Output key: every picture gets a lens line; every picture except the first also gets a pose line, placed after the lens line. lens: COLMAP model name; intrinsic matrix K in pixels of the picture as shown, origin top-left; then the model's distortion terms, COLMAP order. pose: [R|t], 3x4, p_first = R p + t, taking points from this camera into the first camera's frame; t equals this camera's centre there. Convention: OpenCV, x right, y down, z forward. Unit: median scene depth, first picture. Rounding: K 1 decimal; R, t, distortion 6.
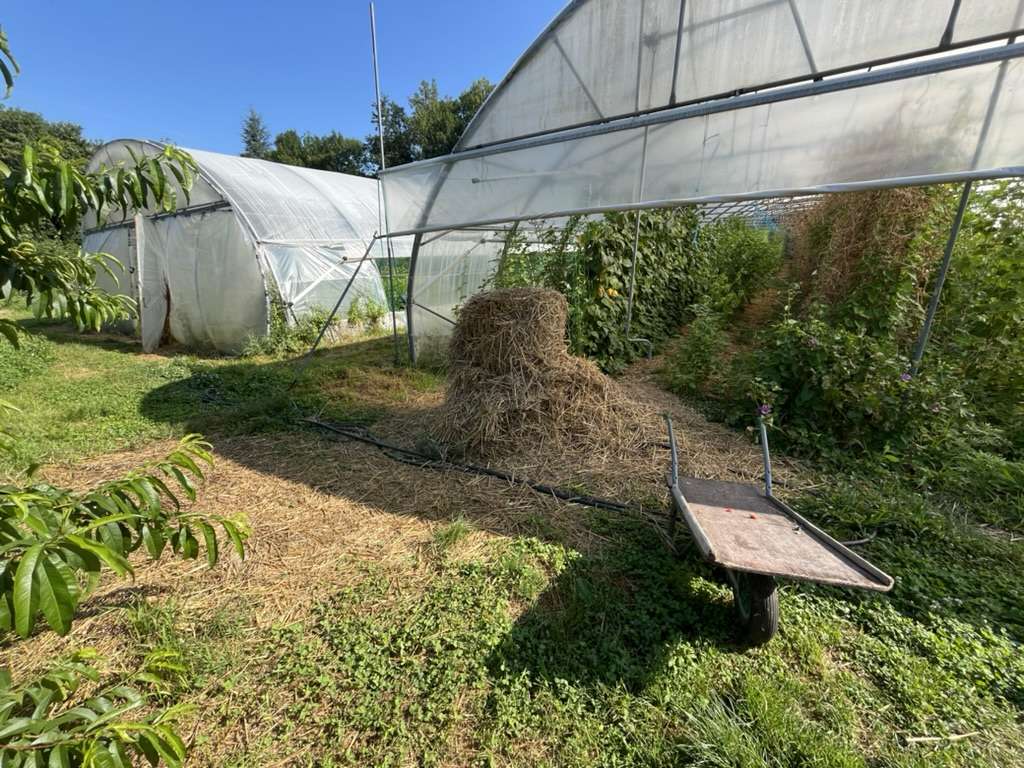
lens RADIAL K [[414.4, 0, 515.8], [0, 414.4, 387.6], [0, 0, 1]] dist [-0.003919, -0.000809]
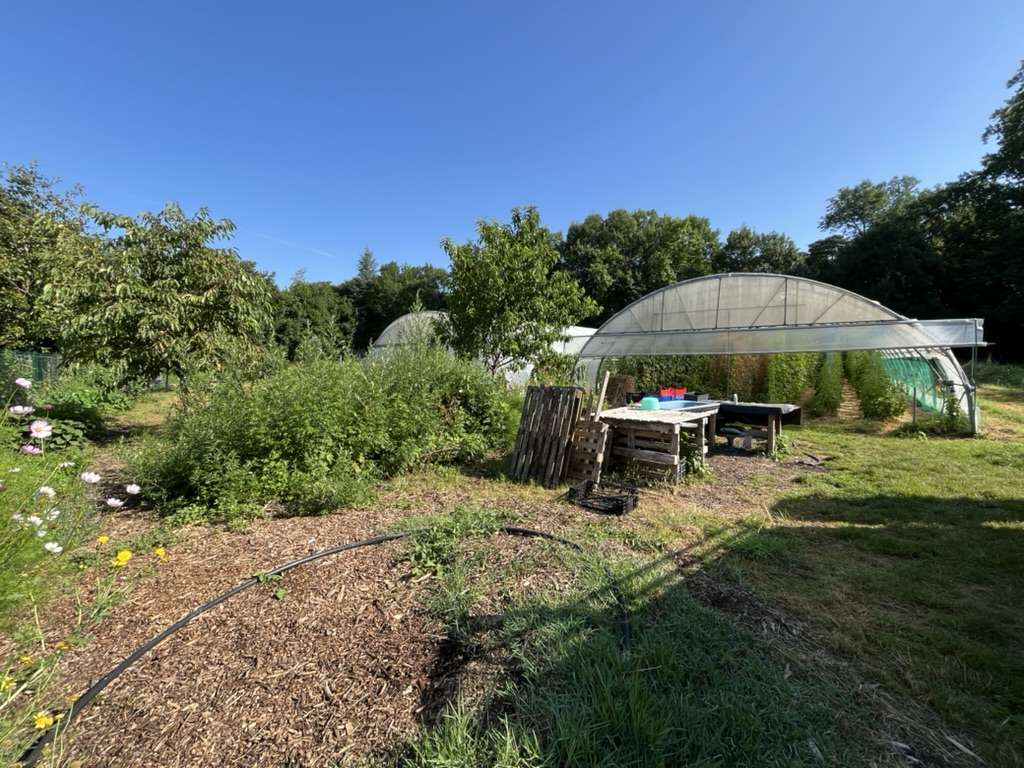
lens RADIAL K [[414.4, 0, 510.5], [0, 414.4, 384.4], [0, 0, 1]] dist [-0.003919, -0.000809]
pose [[0.993847, 0.028577, -0.107011, -0.030160], [-0.053142, 0.970705, -0.234325, 0.039838], [0.097180, 0.238570, 0.966251, -0.139407]]
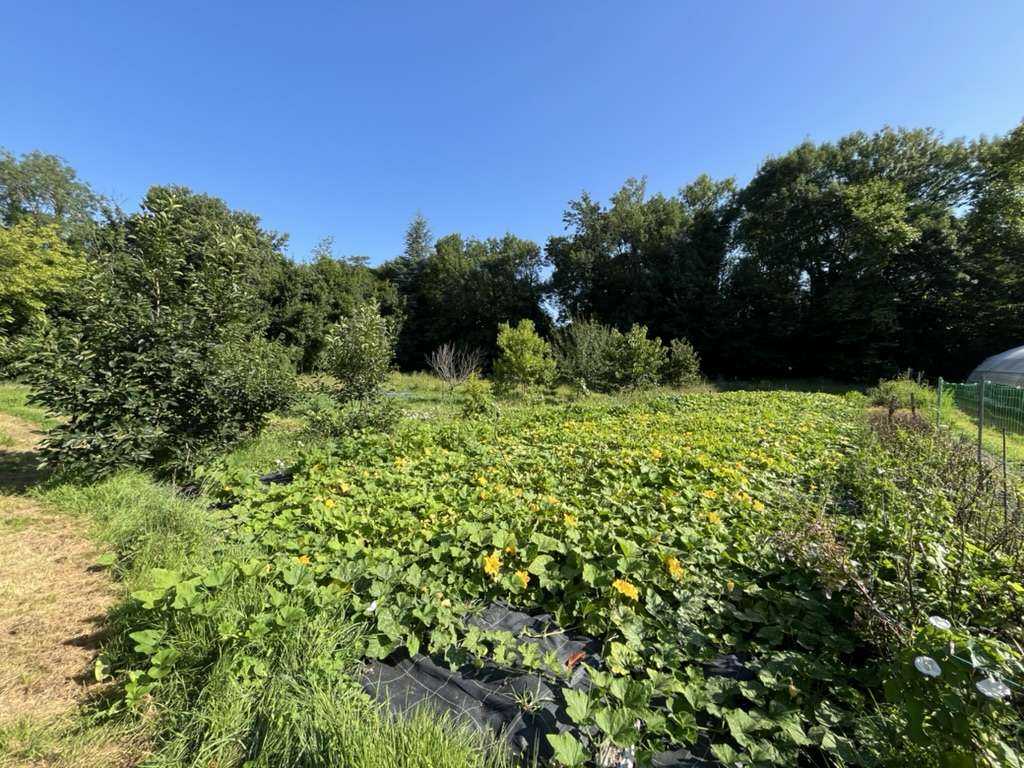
lens RADIAL K [[414.4, 0, 517.8], [0, 414.4, 392.9], [0, 0, 1]] dist [-0.003919, -0.000809]
pose [[0.988622, 0.056887, -0.139248, -0.276986], [-0.089060, 0.967396, -0.237091, -0.076032], [0.121221, 0.246795, 0.961456, 0.230570]]
